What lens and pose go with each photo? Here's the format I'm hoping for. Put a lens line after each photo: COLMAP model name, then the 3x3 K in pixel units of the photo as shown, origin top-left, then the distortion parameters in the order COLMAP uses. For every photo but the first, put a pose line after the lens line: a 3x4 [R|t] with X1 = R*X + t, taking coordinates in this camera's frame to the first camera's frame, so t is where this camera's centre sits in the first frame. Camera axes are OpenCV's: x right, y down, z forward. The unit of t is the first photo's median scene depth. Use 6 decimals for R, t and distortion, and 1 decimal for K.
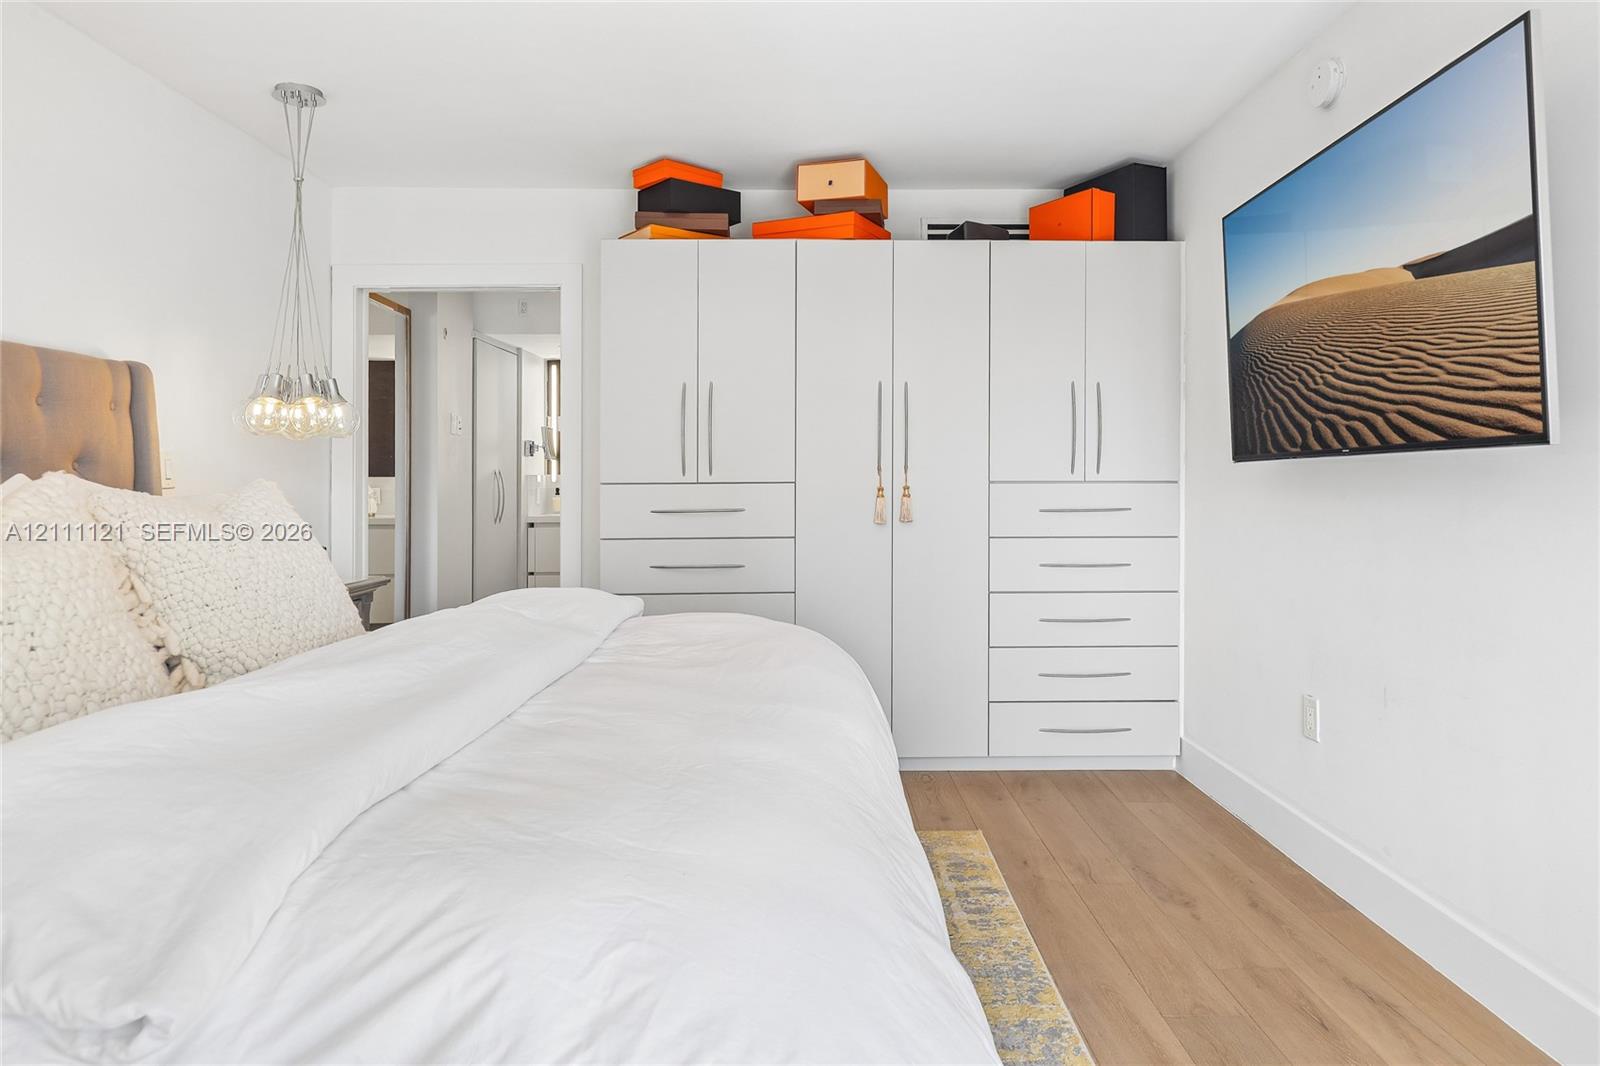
lens RADIAL K [[964.0, 0, 825.1], [0, 964.0, 475.1], [0, 0, 1]] dist [0.002544, 0.002460]
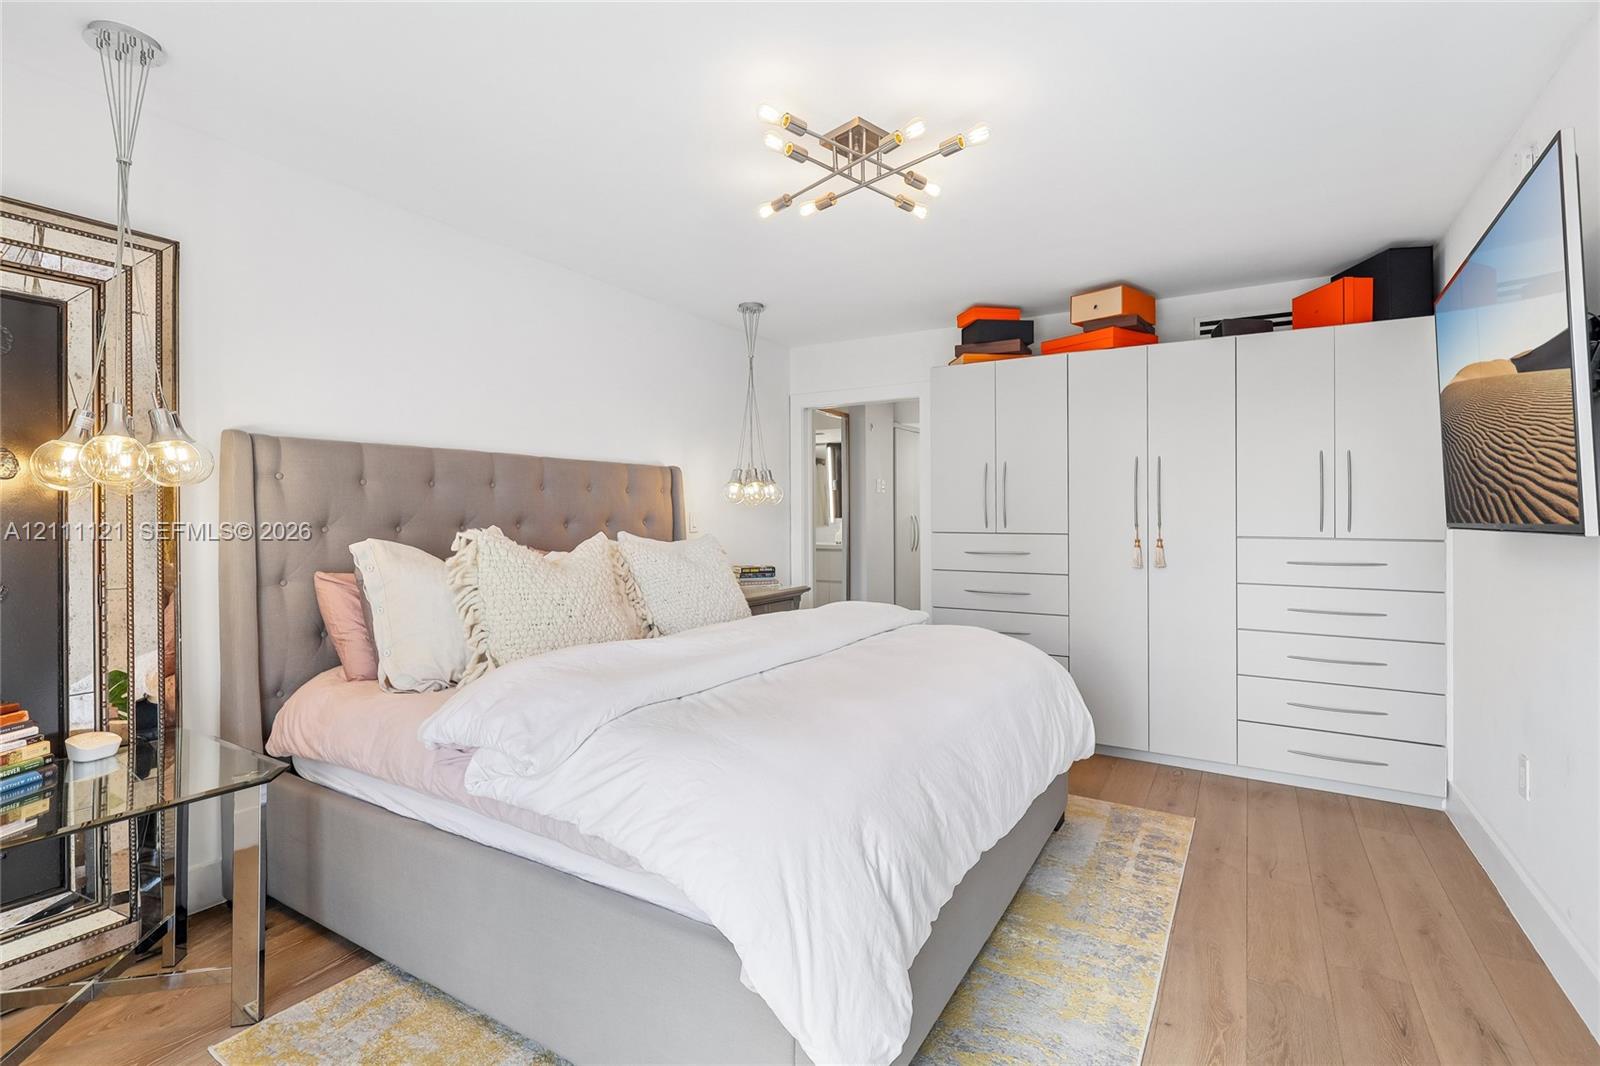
lens RADIAL K [[731.1, 0, 801.4], [0, 731.1, 521.3], [0, 0, 1]] dist [0.000996, 0.001046]
pose [[0.847452, 0.010497, -0.530768, 0.232108], [-0.002434, 0.999871, 0.015889, -0.030692], [0.530866, -0.012174, 0.847368, -0.070091]]
